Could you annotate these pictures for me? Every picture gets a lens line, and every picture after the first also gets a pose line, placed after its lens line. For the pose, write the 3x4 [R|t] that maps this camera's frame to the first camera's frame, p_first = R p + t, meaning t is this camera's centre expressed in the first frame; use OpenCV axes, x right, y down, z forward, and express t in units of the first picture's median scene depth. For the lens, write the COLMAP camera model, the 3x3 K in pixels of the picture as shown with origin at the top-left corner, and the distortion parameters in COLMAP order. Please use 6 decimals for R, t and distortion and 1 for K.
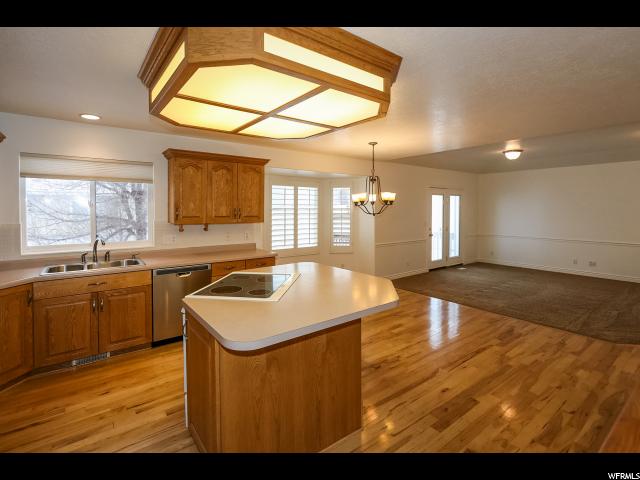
lens RADIAL K [[325.1, 0, 280.3], [0, 325.1, 214.0], [0, 0, 1]] dist [-0.010130, -0.000391]
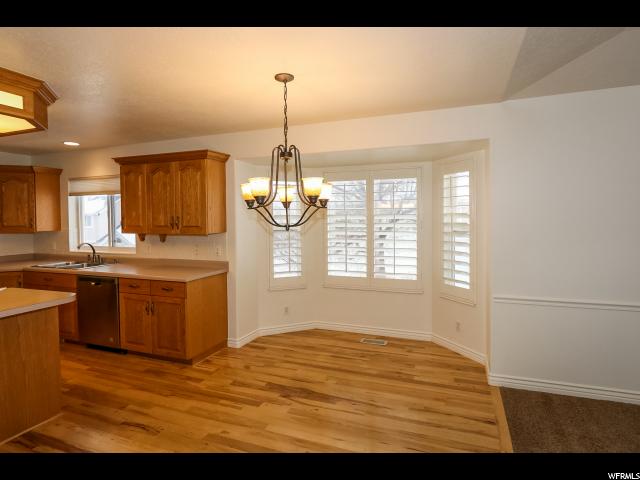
lens RADIAL K [[343.0, 0, 378.1], [0, 343.0, 224.1], [0, 0, 1]] dist [-0.015308, 0.004679]
pose [[0.577714, 0.012716, -0.816140, 0.815457], [-0.002461, 0.999901, 0.013837, -0.011051], [0.816235, -0.005986, 0.577689, 0.866530]]
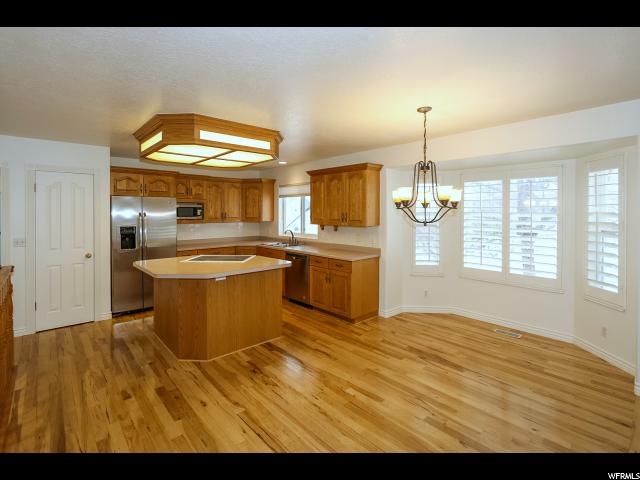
lens RADIAL K [[346.1, 0, 333.5], [0, 346.1, 213.5], [0, 0, 1]] dist [-0.006393, 0.003213]
pose [[0.078445, 0.005084, -0.996905, 0.984093], [-0.013084, 0.999906, 0.004070, -0.018297], [0.996833, 0.012725, 0.078504, 0.818270]]
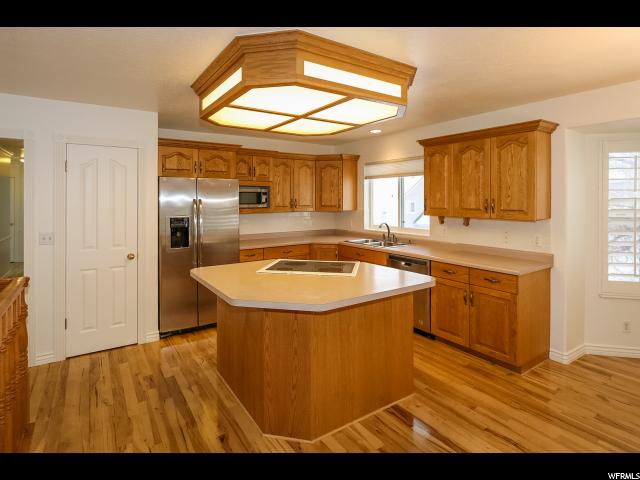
lens RADIAL K [[369.6, 0, 328.8], [0, 369.6, 196.1], [0, 0, 1]] dist [-0.018328, 0.006092]
pose [[-0.044773, -0.007377, -0.998970, 0.675707], [-0.012282, 0.999901, -0.006834, -0.012833], [0.998922, 0.011963, -0.044859, 0.633179]]
